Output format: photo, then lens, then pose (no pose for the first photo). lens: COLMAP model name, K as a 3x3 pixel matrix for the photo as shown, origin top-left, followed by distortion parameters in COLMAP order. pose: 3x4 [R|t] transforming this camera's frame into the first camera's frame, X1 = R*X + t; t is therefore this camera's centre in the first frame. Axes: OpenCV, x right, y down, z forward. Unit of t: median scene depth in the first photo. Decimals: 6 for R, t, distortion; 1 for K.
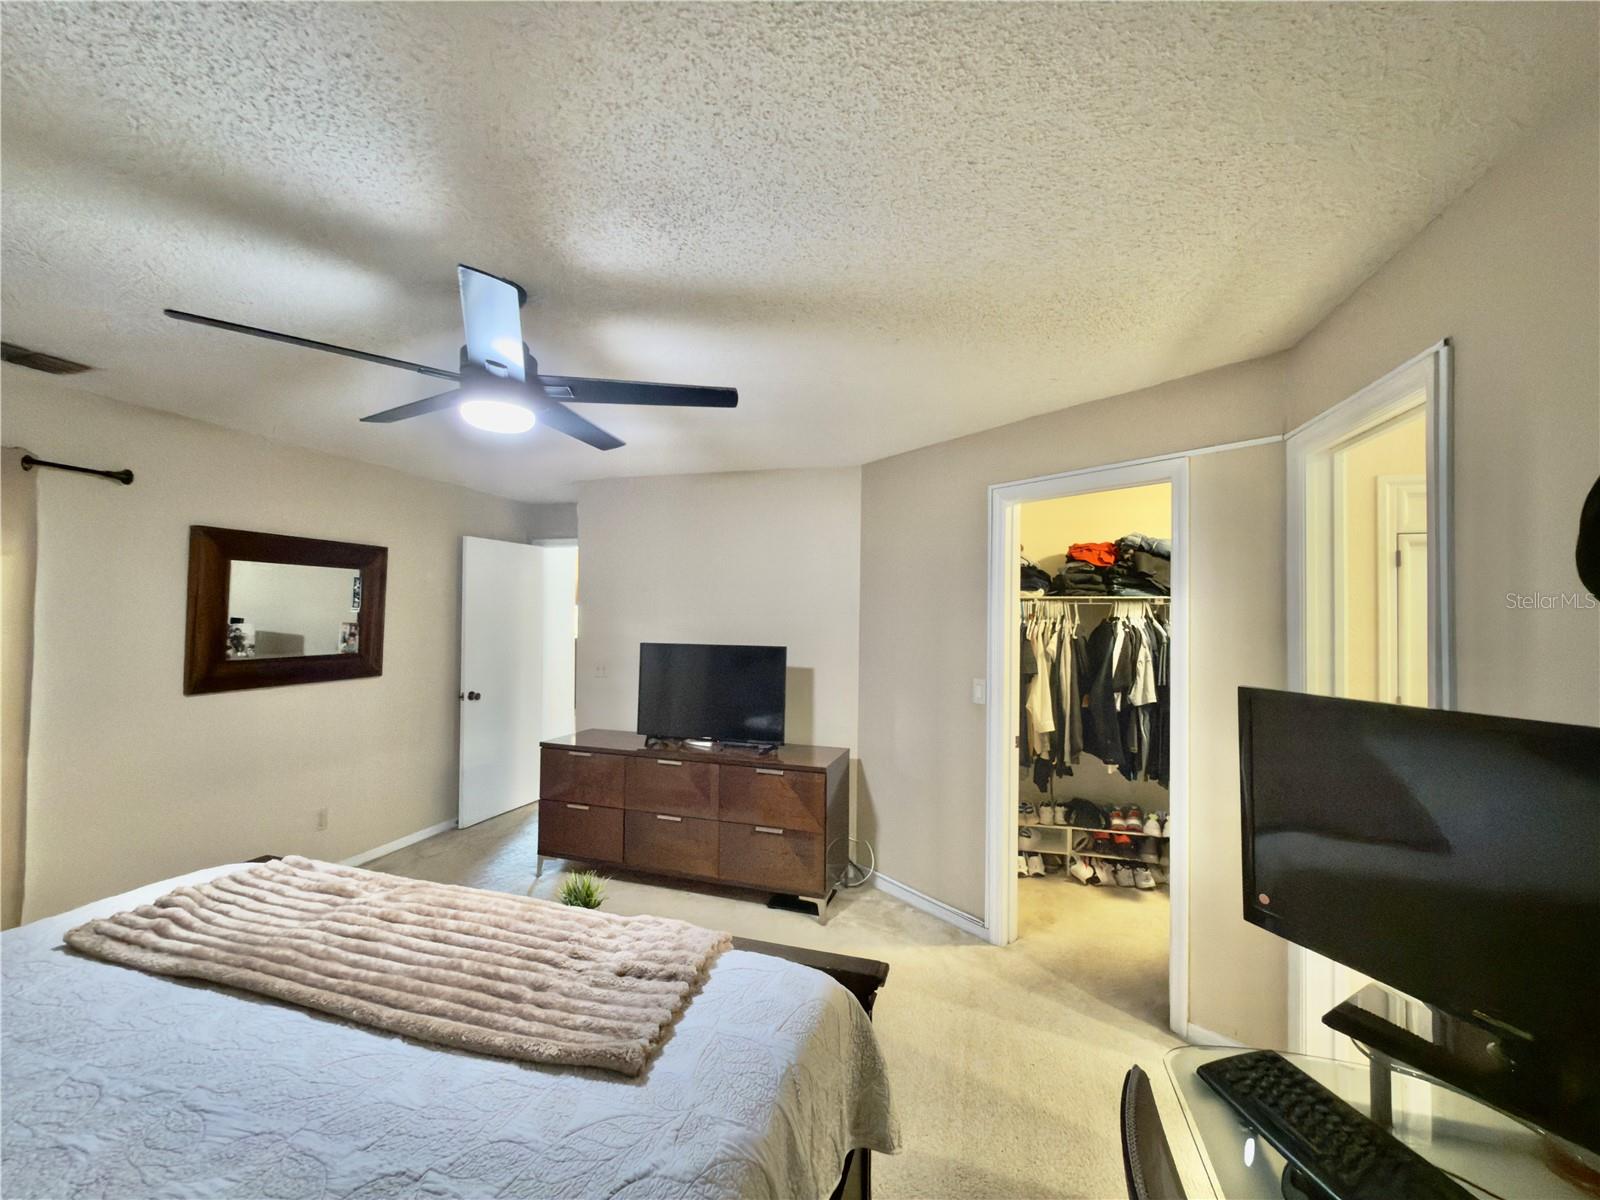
lens RADIAL K [[634.9, 0, 798.7], [0, 634.9, 600.6], [0, 0, 1]] dist [0.001008, 0.000297]
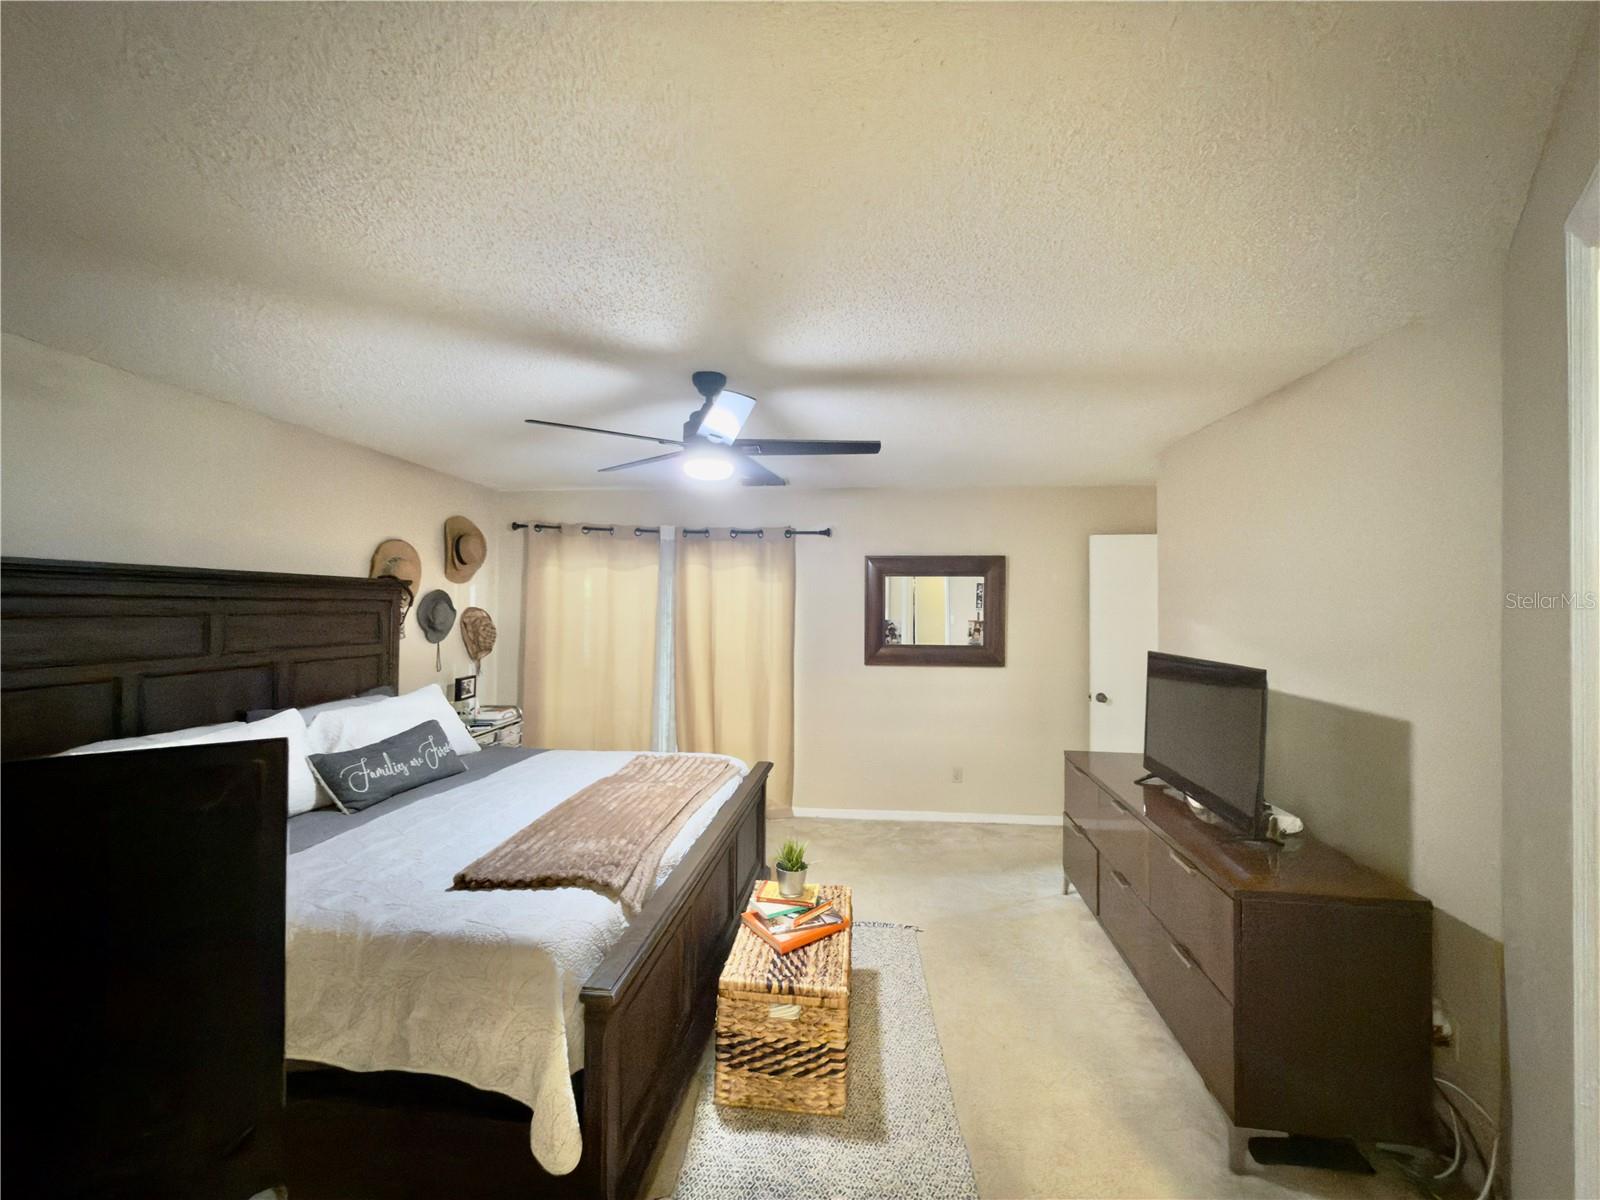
lens RADIAL K [[634.9, 0, 798.2], [0, 634.9, 605.7], [0, 0, 1]] dist [0.001008, 0.000297]
pose [[0.169366, -0.012440, -0.985475, 0.445088], [0.018106, 0.999791, -0.009509, 0.011729], [0.985387, -0.016232, 0.169556, 0.464487]]
